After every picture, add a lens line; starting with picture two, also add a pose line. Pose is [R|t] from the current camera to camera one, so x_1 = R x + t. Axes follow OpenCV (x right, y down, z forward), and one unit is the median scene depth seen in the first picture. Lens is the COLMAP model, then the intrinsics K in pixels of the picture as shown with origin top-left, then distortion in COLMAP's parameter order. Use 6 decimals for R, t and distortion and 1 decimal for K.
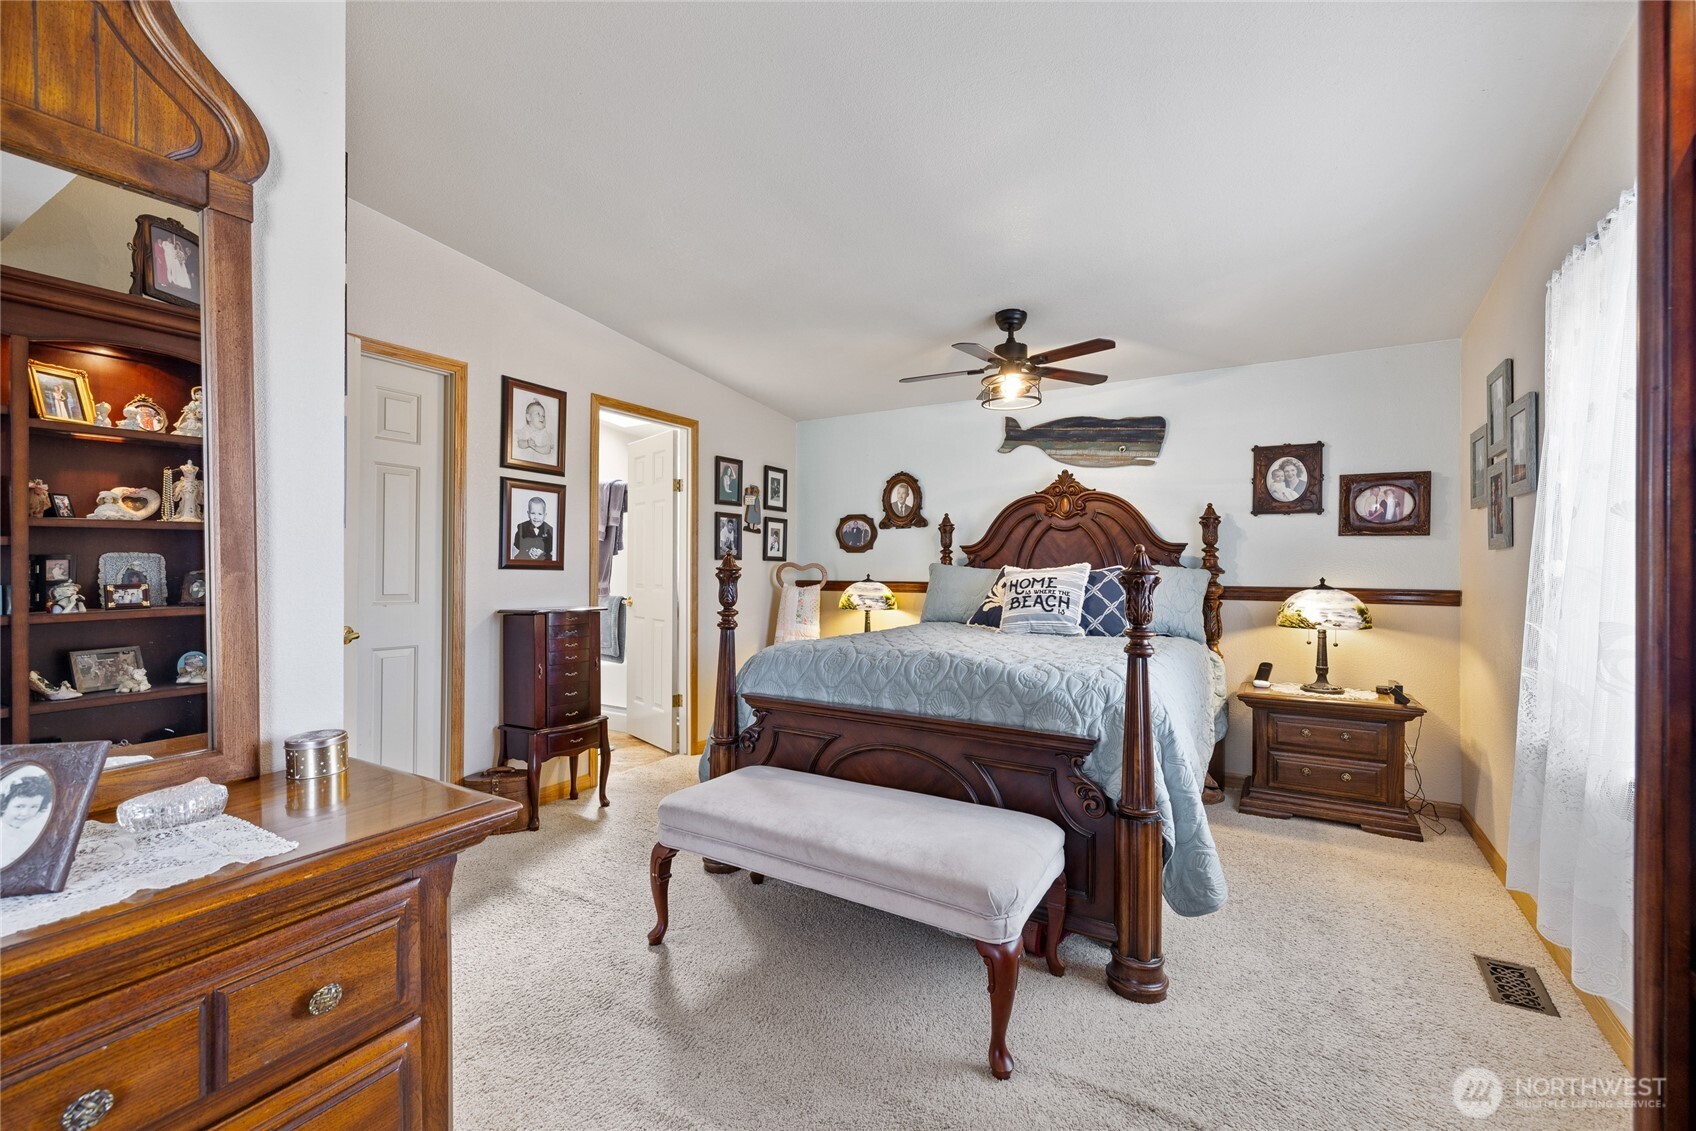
lens RADIAL K [[716.6, 0, 851.9], [0, 716.6, 561.0], [0, 0, 1]] dist [0.000019, 0.000525]
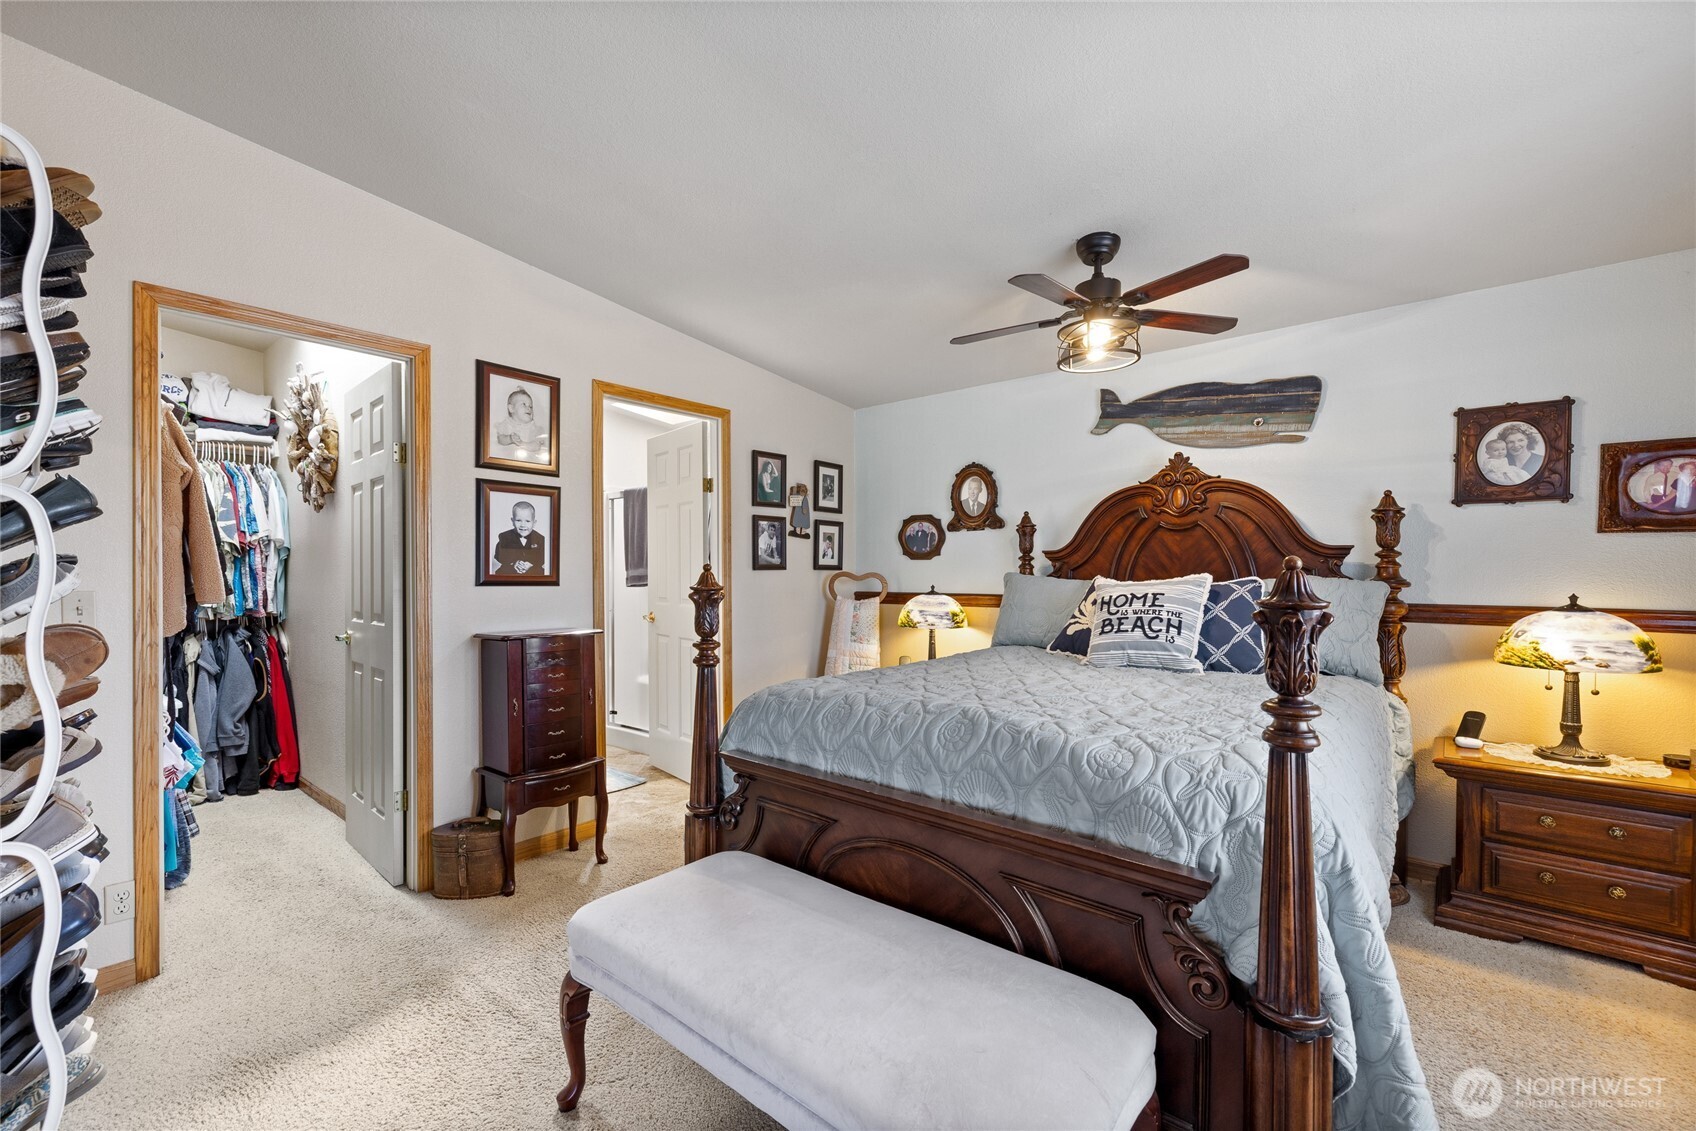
lens RADIAL K [[716.6, 0, 844.7], [0, 716.6, 577.8], [0, 0, 1]] dist [0.000019, 0.000525]
pose [[0.987086, -0.004723, -0.160124, 0.077669], [0.008024, 0.999768, 0.019977, -0.011684], [0.159992, -0.021003, 0.986895, 0.209816]]
